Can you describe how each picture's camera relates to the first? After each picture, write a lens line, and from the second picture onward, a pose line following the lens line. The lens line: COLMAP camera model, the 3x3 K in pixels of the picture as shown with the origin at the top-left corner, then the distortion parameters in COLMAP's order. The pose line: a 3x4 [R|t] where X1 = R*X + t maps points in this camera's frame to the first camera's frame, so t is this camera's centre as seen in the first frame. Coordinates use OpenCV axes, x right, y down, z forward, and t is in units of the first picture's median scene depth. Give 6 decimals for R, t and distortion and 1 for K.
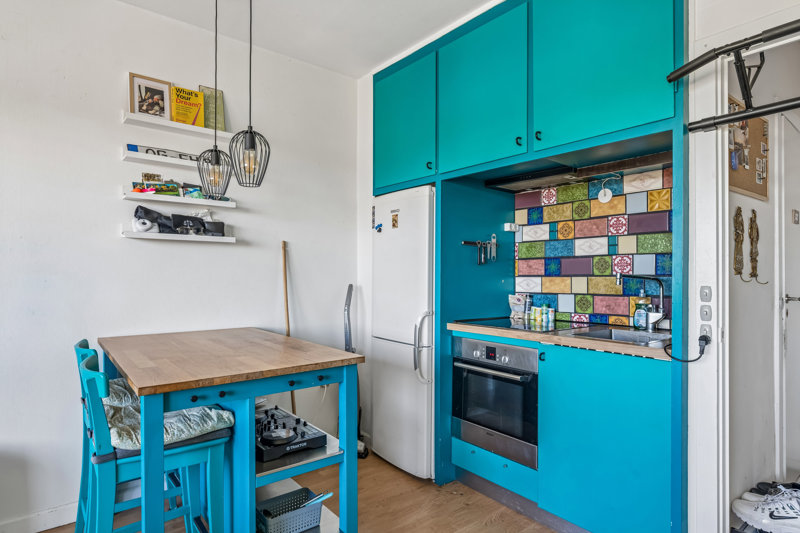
lens RADIAL K [[437.9, 0, 399.0], [0, 437.9, 270.2], [0, 0, 1]] dist [-0.000491, -0.000083]
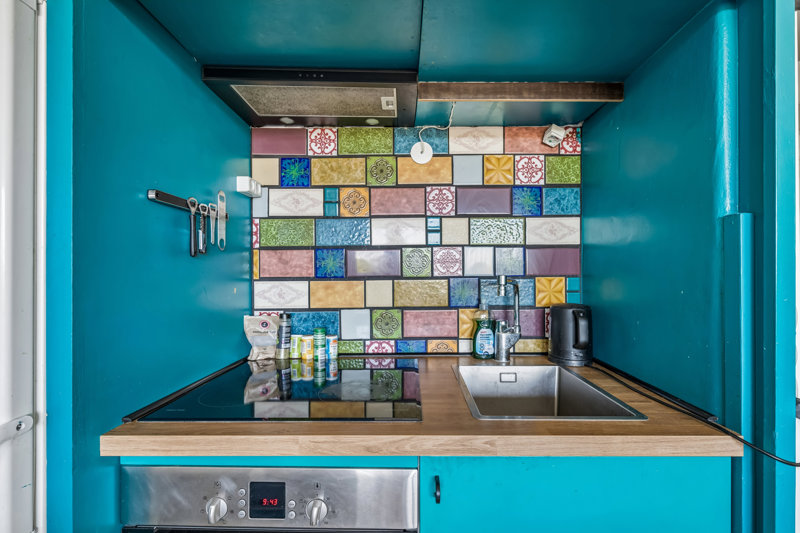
lens RADIAL K [[351.4, 0, 400.7], [0, 351.4, 269.0], [0, 0, 1]] dist [-0.000671, -0.000406]
pose [[0.626749, -0.003443, 0.779214, 0.046430], [-0.004374, 0.999959, 0.007937, -0.004027], [-0.779209, -0.008382, 0.626708, 0.643775]]
